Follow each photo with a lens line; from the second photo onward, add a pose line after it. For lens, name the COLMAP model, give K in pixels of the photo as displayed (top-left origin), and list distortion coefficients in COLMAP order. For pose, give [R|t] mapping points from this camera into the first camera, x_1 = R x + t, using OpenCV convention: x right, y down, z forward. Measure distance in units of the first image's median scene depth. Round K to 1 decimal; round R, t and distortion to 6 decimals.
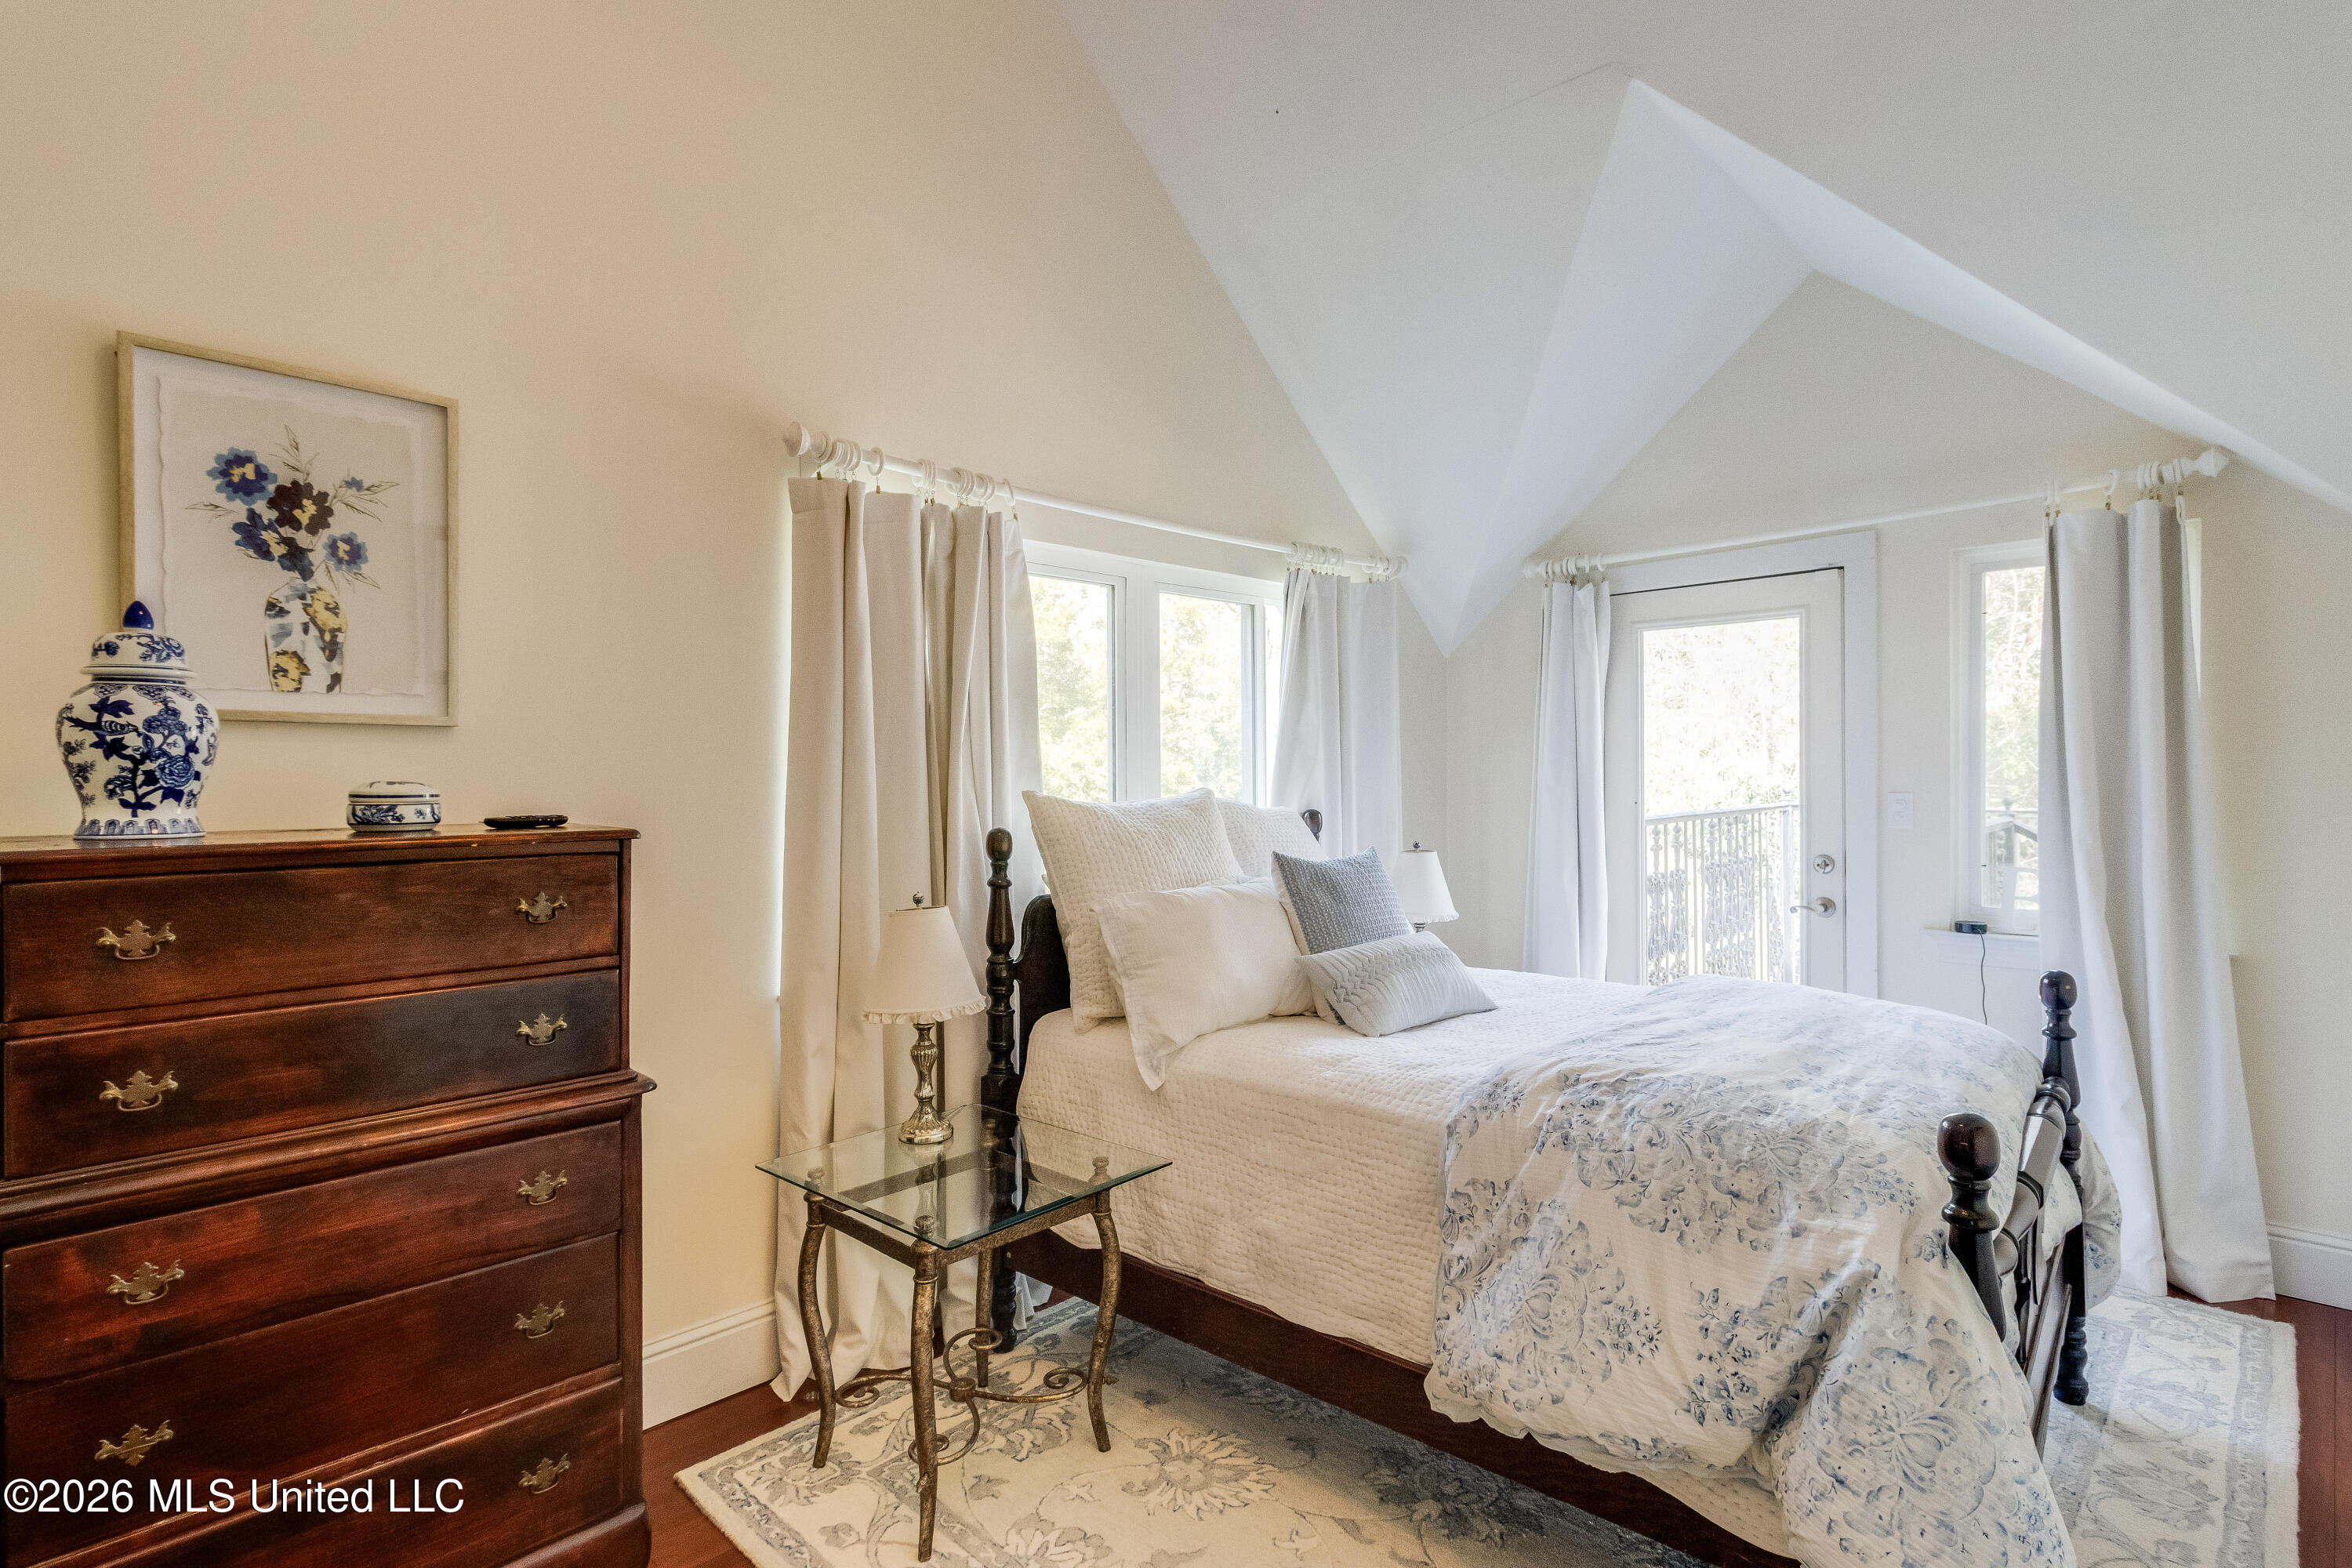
lens RADIAL K [[1164.5, 0, 1176.0], [0, 1164.5, 784.0], [0, 0, 1]] dist [0.002488, 0.000601]
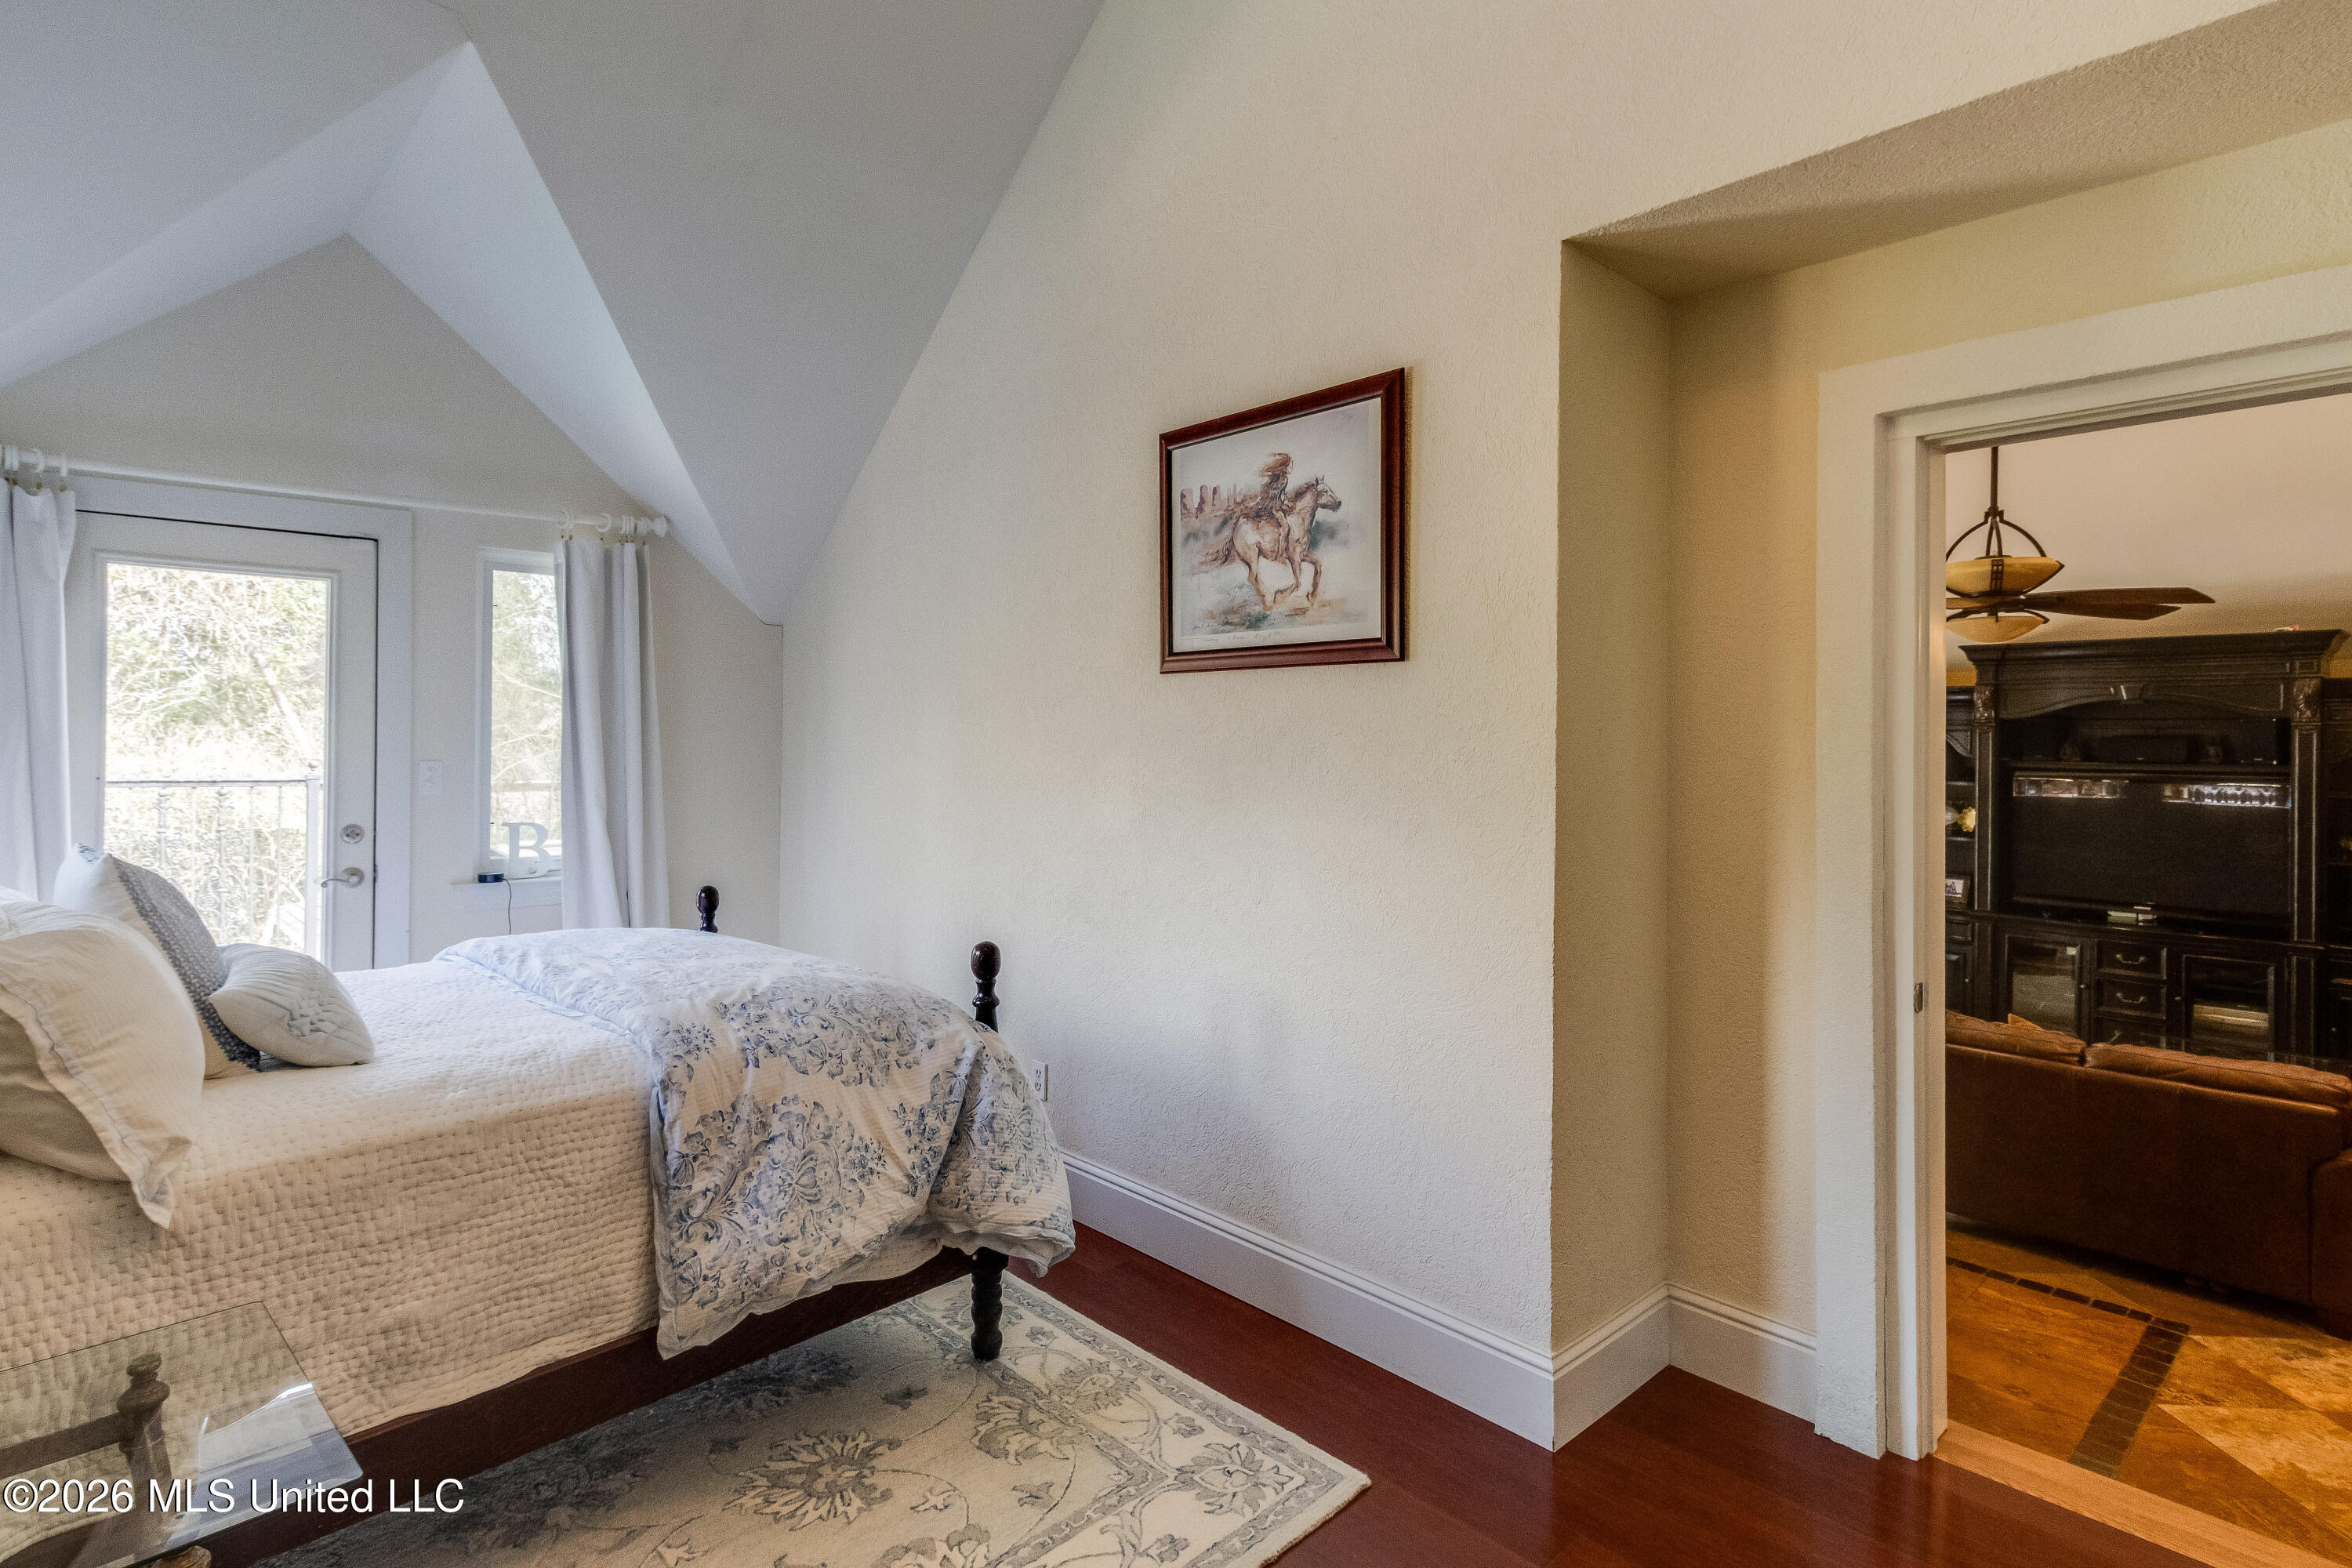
lens RADIAL K [[1173.8, 0, 1173.6], [0, 1173.8, 740.9], [0, 0, 1]] dist [-0.000457, -0.000184]
pose [[0.022863, 0.008892, 0.999699, -0.798790], [0.003752, 0.999953, -0.008980, 0.002185], [-0.999732, 0.003956, 0.022829, 0.519313]]
